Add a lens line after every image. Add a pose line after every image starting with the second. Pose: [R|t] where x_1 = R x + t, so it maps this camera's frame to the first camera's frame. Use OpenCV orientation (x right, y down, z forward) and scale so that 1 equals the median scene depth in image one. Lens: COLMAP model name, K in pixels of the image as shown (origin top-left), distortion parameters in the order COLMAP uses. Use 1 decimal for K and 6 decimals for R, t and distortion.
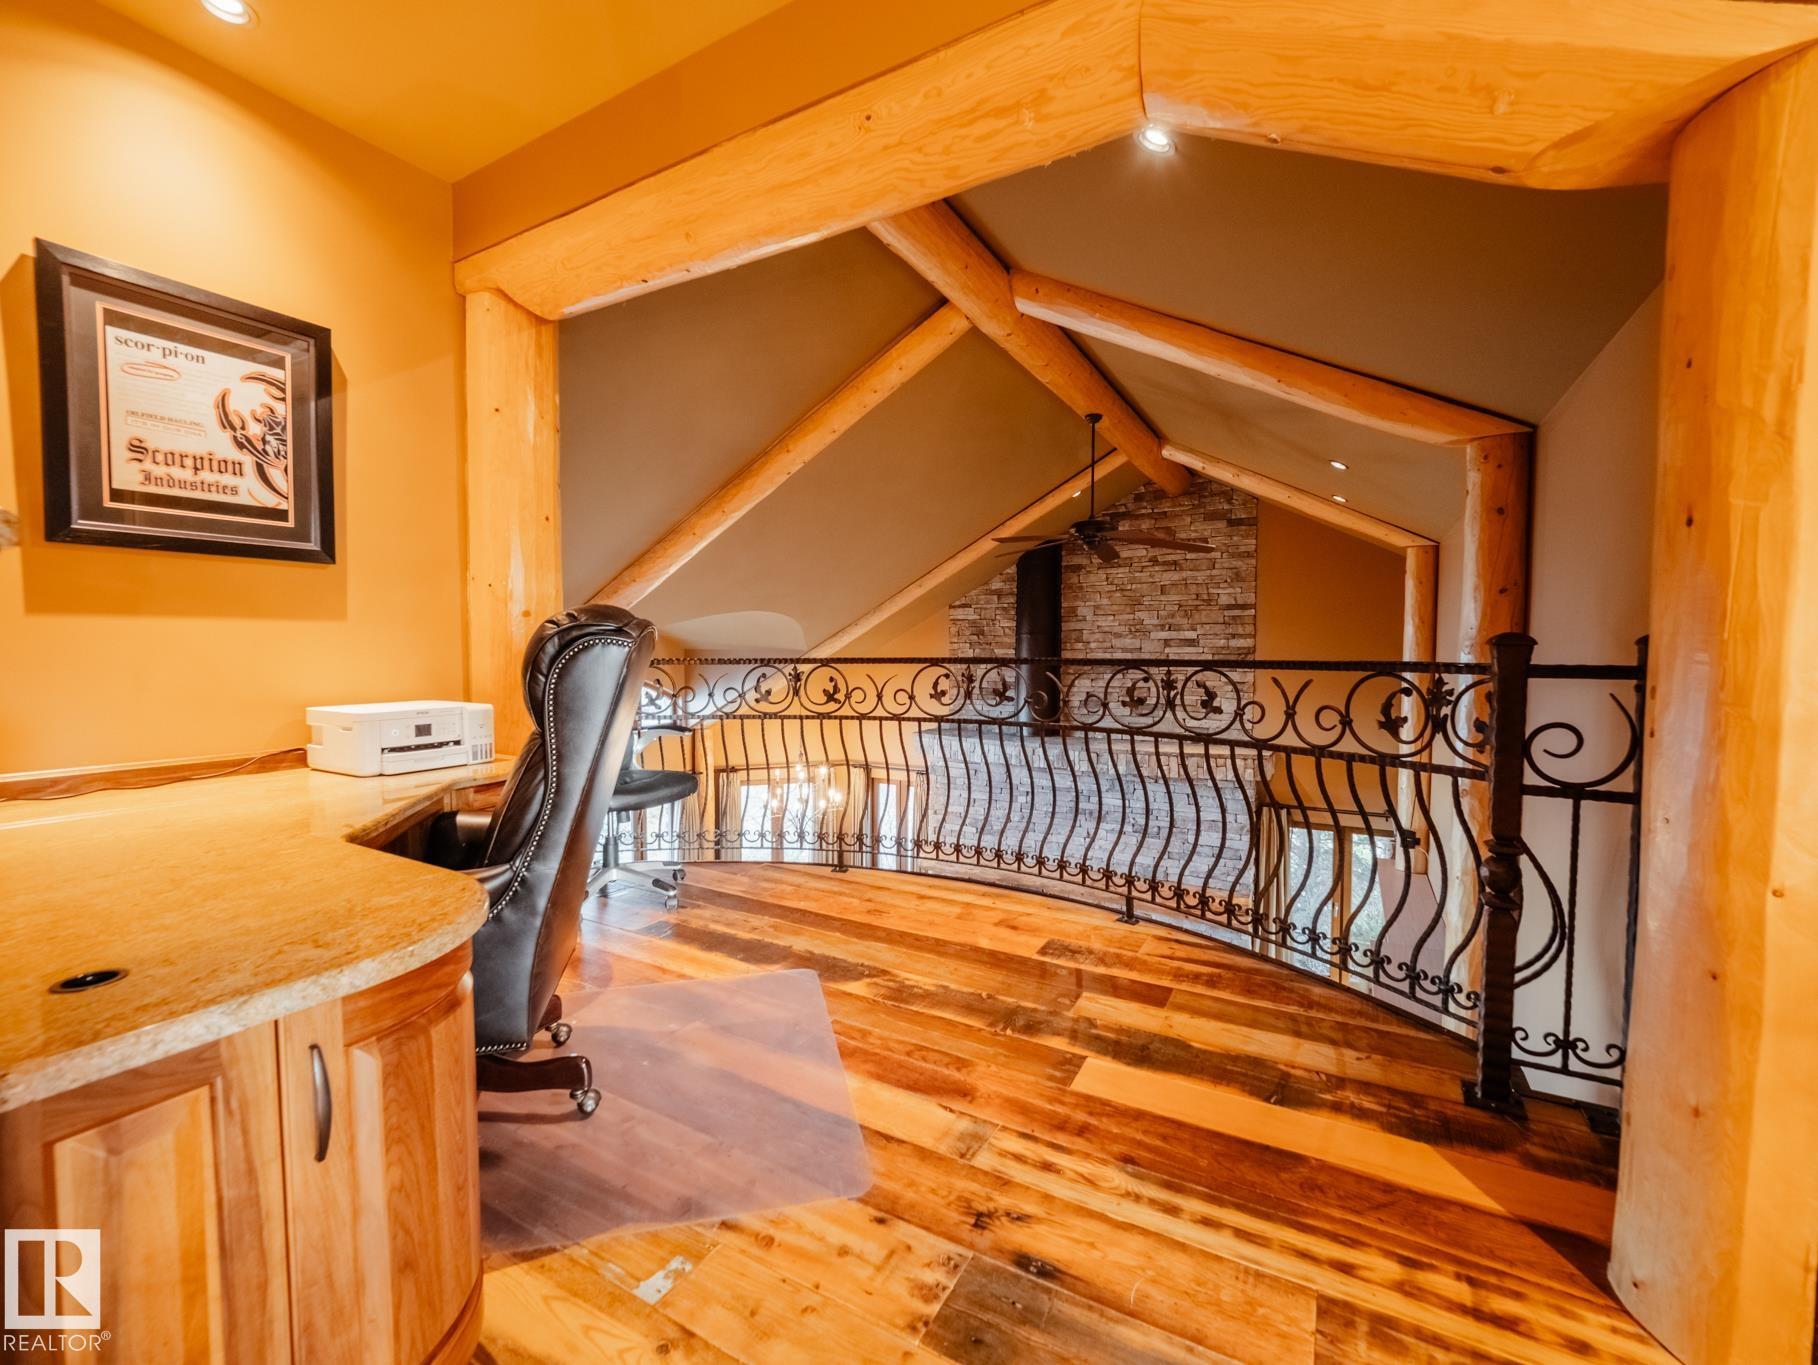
lens RADIAL K [[763.5, 0, 903.4], [0, 763.5, 681.0], [0, 0, 1]] dist [-0.010502, -0.000664]
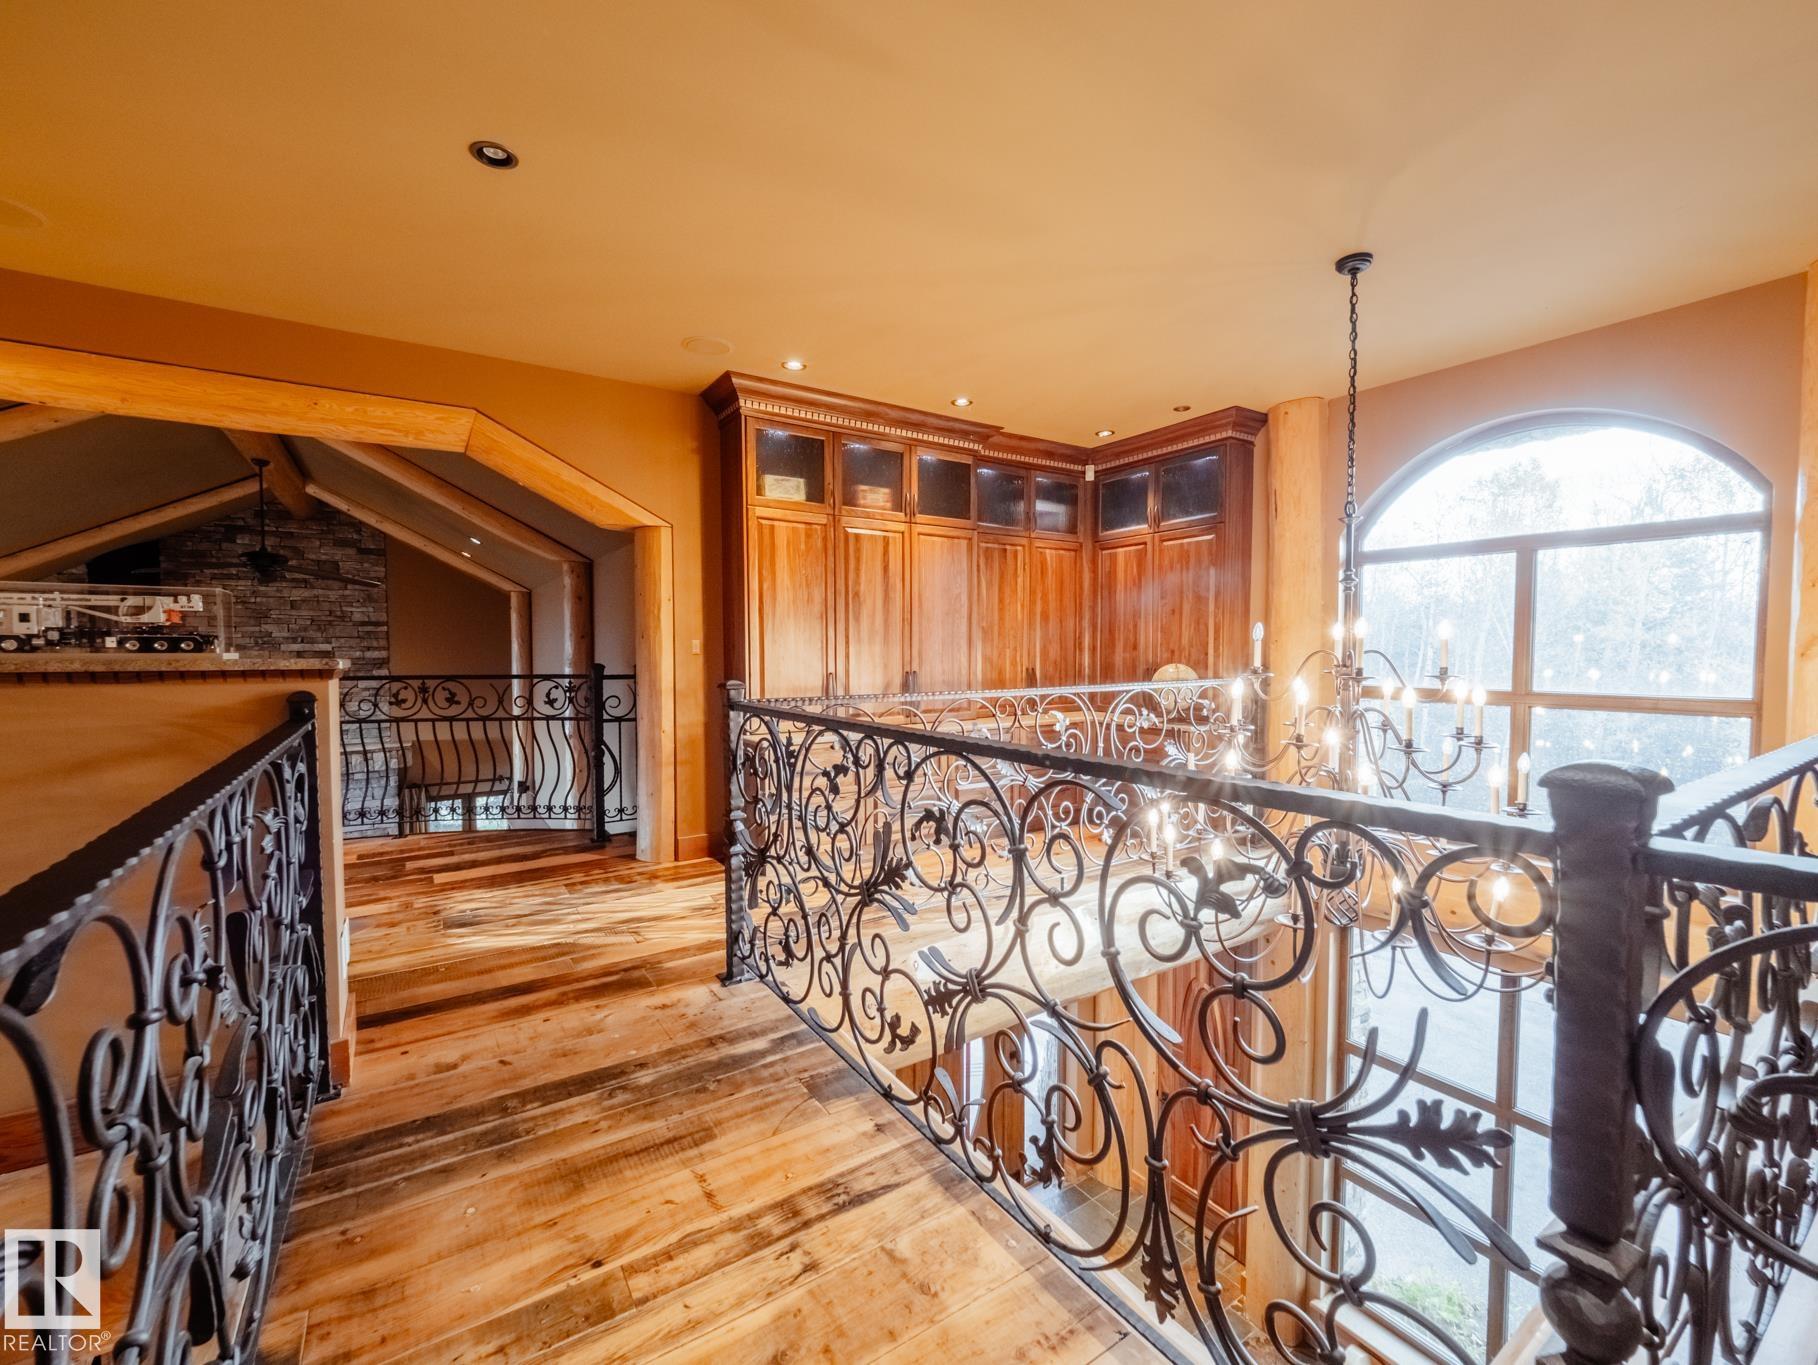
lens RADIAL K [[763.5, 0, 903.4], [0, 763.5, 681.0], [0, 0, 1]] dist [-0.010502, -0.000664]
pose [[0.447190, -0.038039, 0.893630, -0.245204], [0.038415, 0.998990, 0.023300, -0.004888], [-0.893614, 0.023910, 0.448200, -0.256635]]
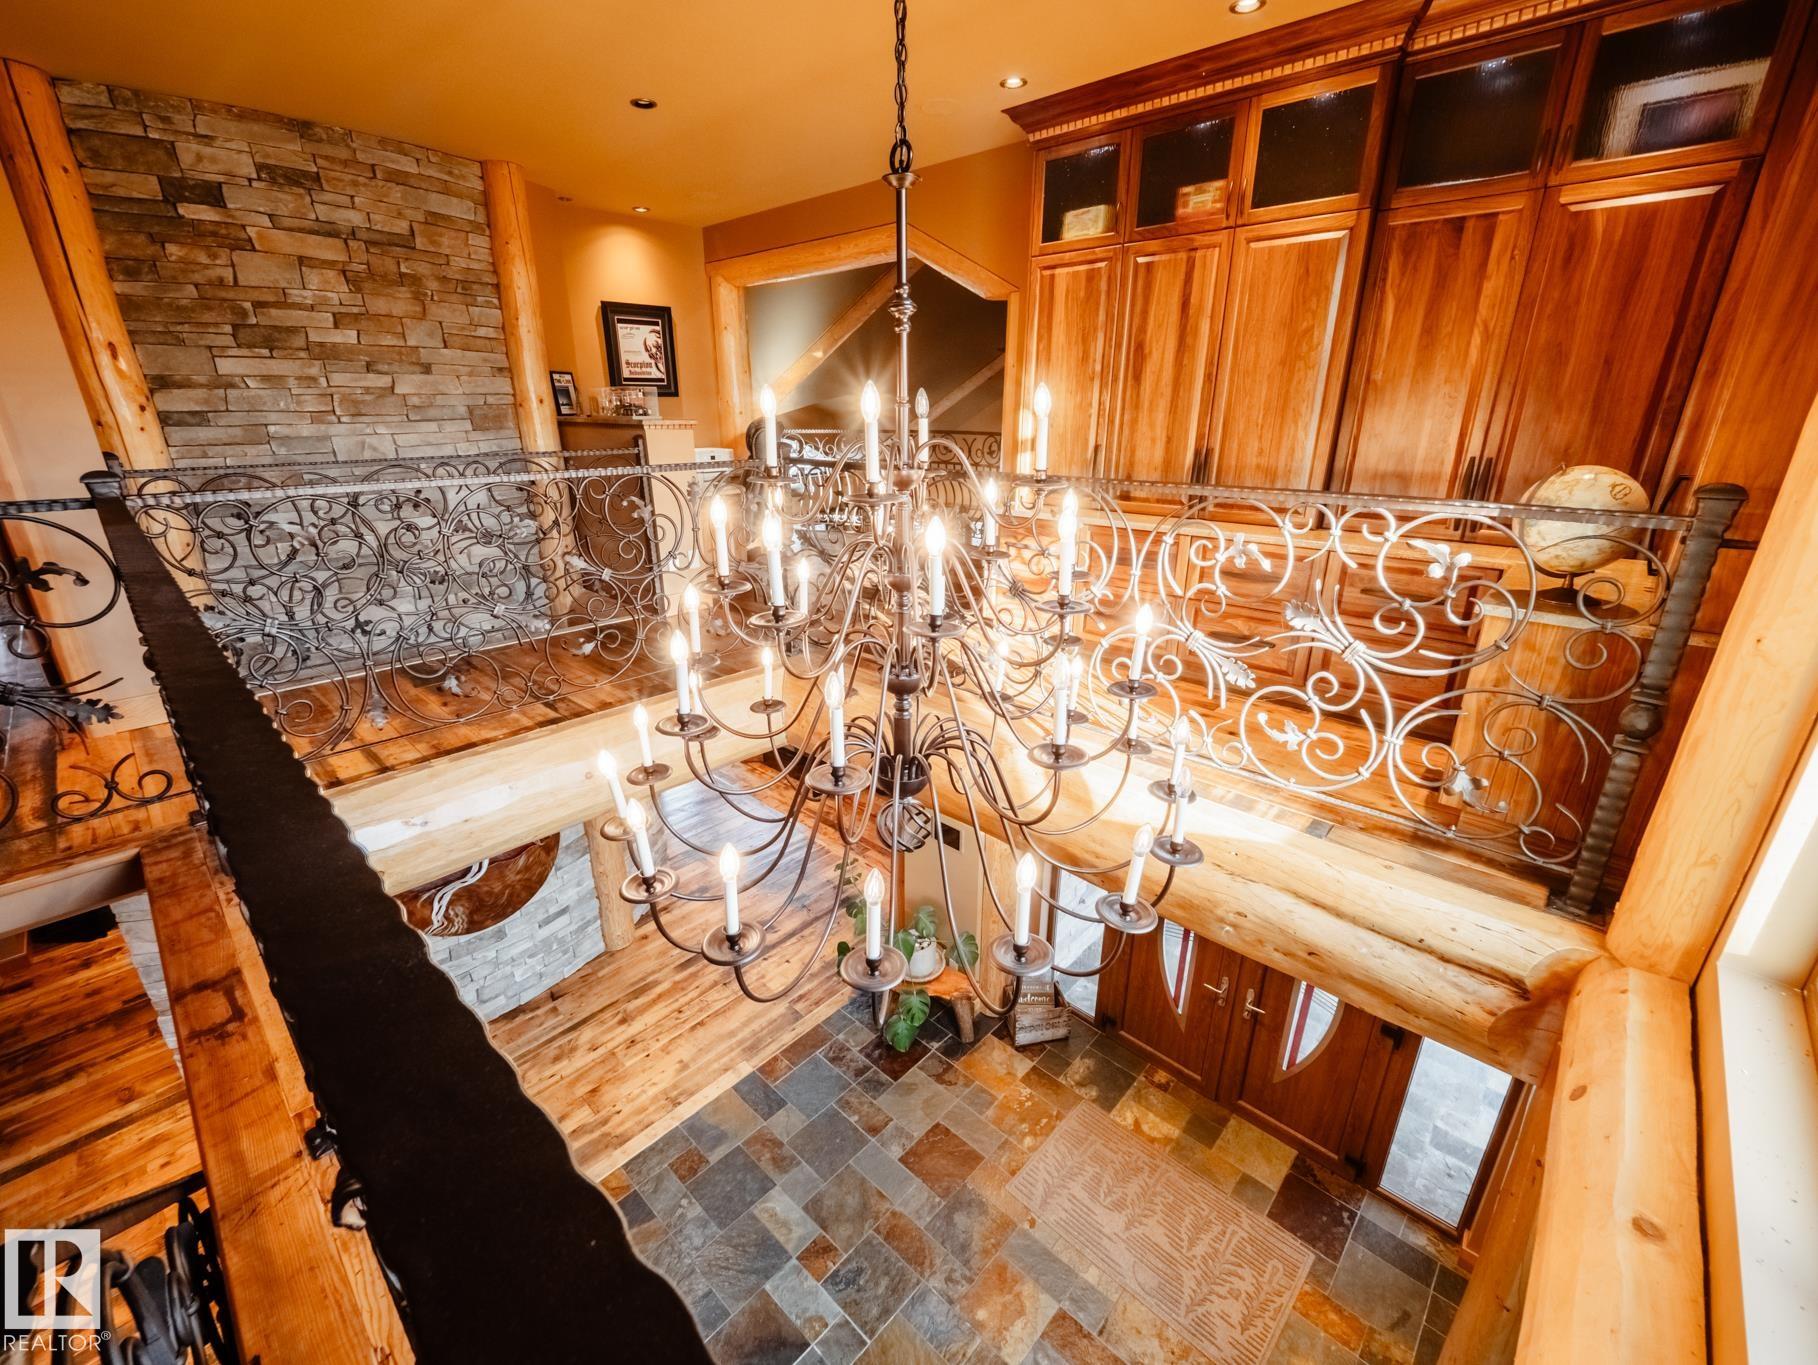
lens RADIAL K [[763.5, 0, 903.4], [0, 763.5, 681.0], [0, 0, 1]] dist [-0.010502, -0.000664]
pose [[0.973994, 0.078854, -0.212409, 0.206729], [-0.012180, 0.954352, 0.298436, -0.000139], [0.226245, -0.288088, 0.930494, -0.481396]]
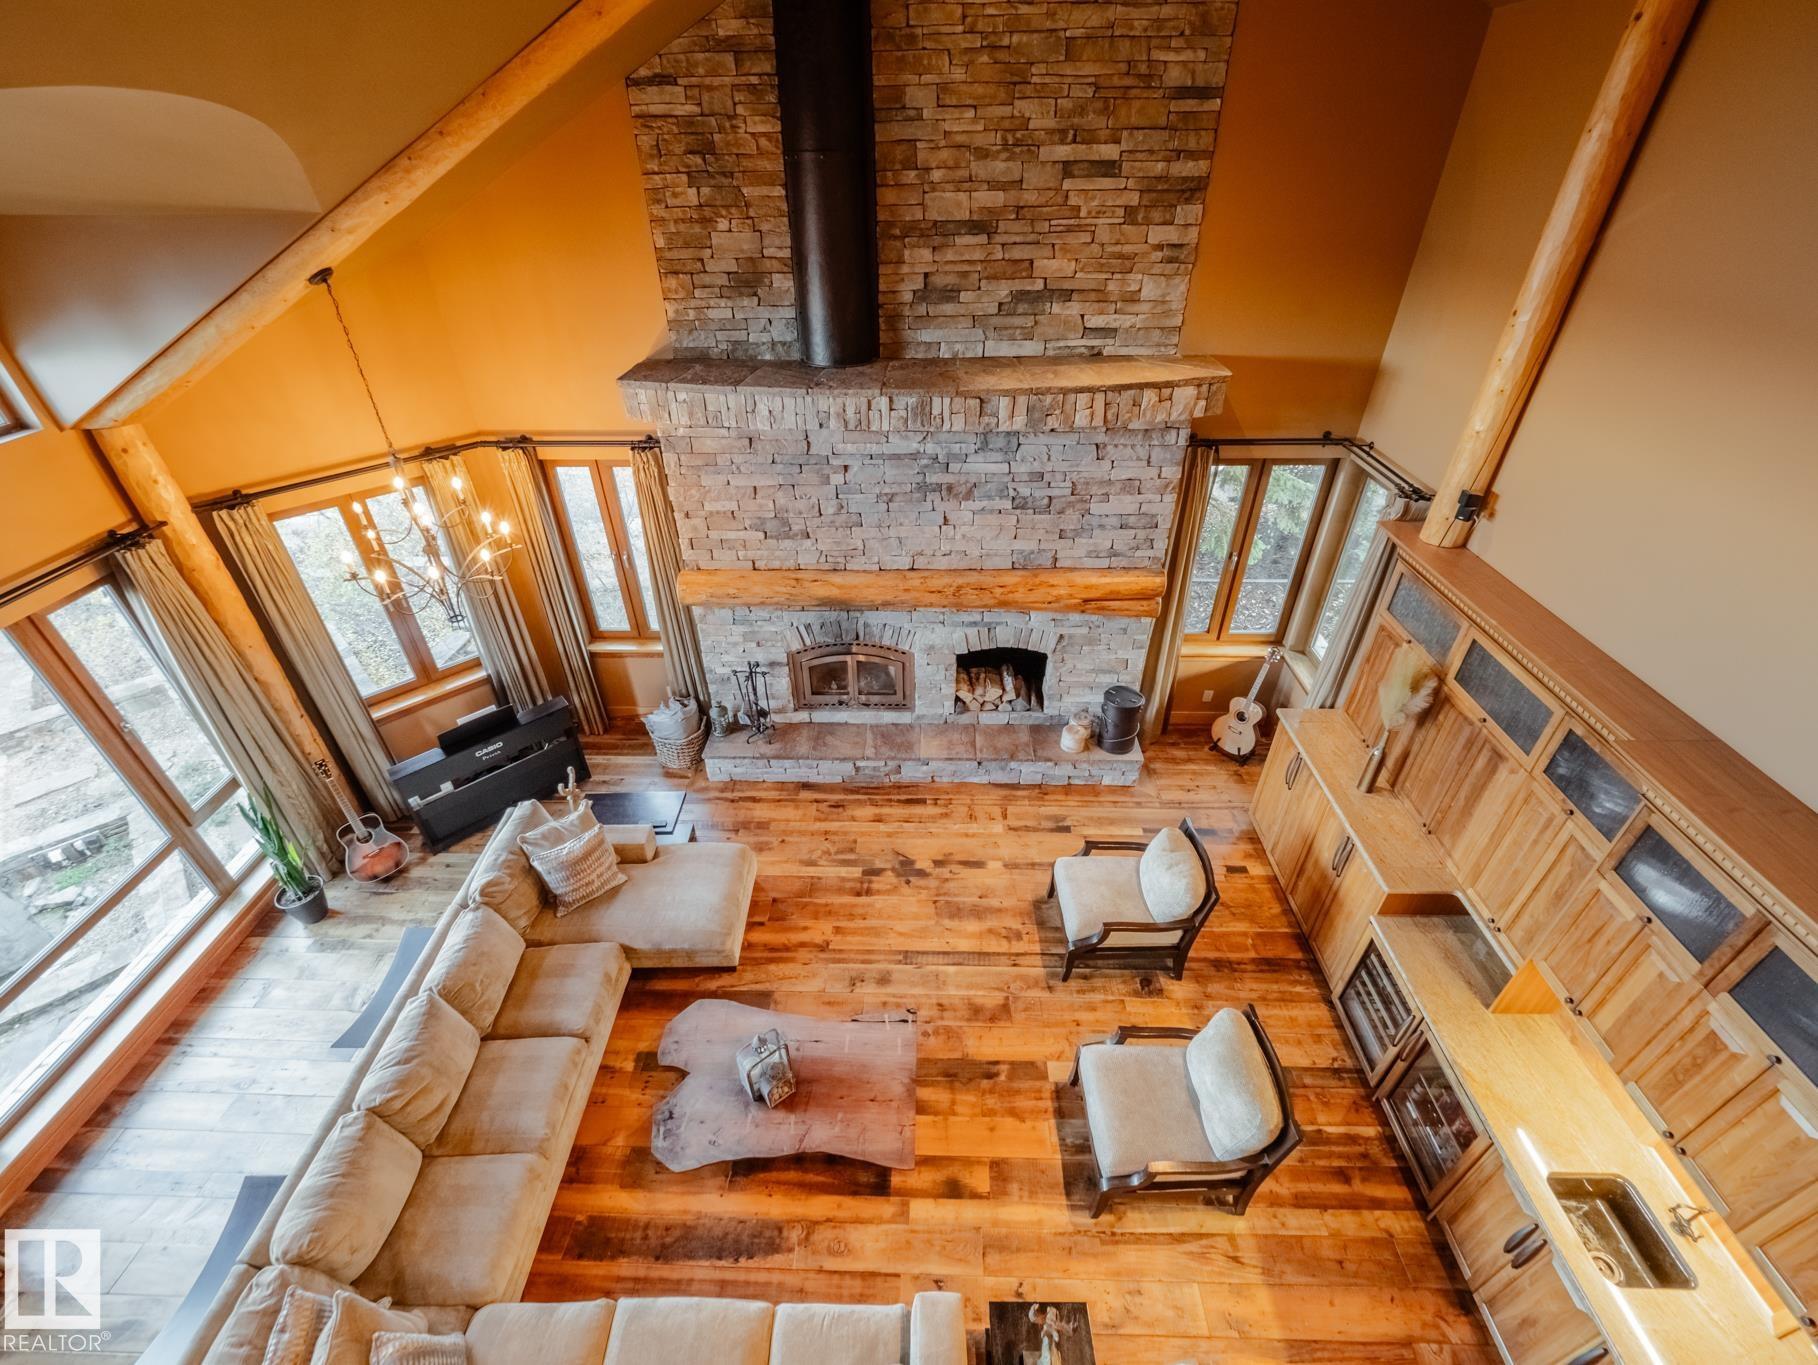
lens RADIAL K [[763.5, 0, 903.4], [0, 763.5, 681.0], [0, 0, 1]] dist [-0.010502, -0.000664]
pose [[0.878489, -0.282776, 0.385091, -0.089465], [0.031462, 0.838520, 0.543961, -0.044107], [-0.476725, -0.465749, 0.745527, 0.486677]]
